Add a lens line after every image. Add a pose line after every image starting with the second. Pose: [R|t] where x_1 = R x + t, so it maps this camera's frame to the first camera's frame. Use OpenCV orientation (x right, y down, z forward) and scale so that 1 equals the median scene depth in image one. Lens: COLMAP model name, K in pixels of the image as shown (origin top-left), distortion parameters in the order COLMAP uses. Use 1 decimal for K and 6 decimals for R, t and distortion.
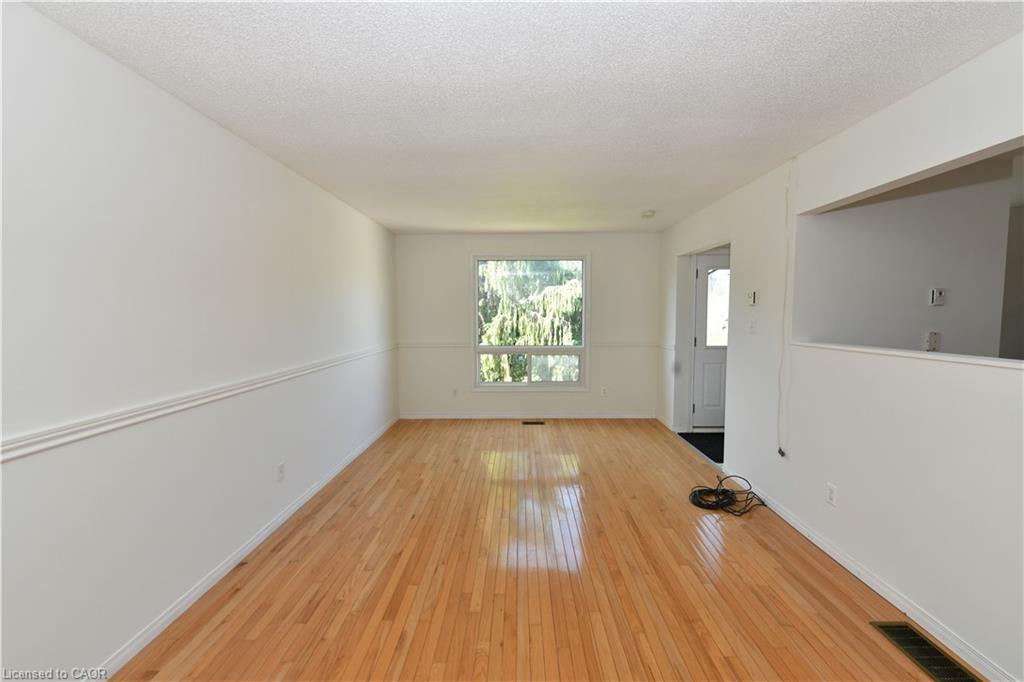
lens RADIAL K [[412.5, 0, 512.0], [0, 412.5, 341.0], [0, 0, 1]] dist [-0.013035, -0.000033]
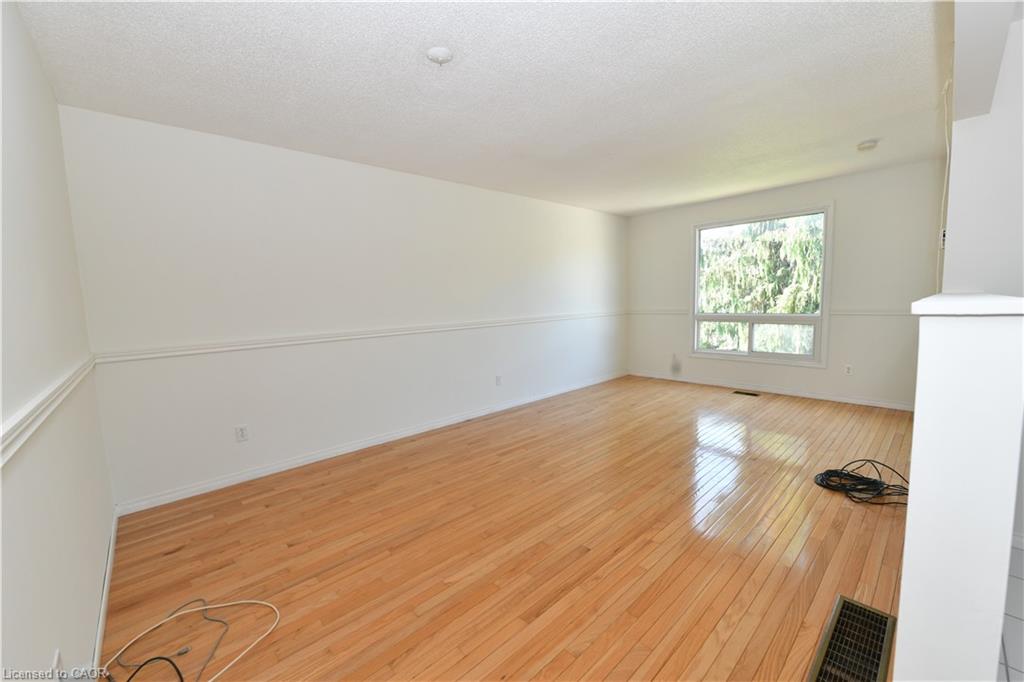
lens RADIAL K [[427.4, 0, 512.0], [0, 427.4, 341.0], [0, 0, 1]] dist [-0.008019, -0.000201]
pose [[0.660419, 0.049968, -0.749233, 0.441184], [-0.020643, 0.998615, 0.048404, 0.040524], [0.750613, -0.016500, 0.660536, -0.065547]]
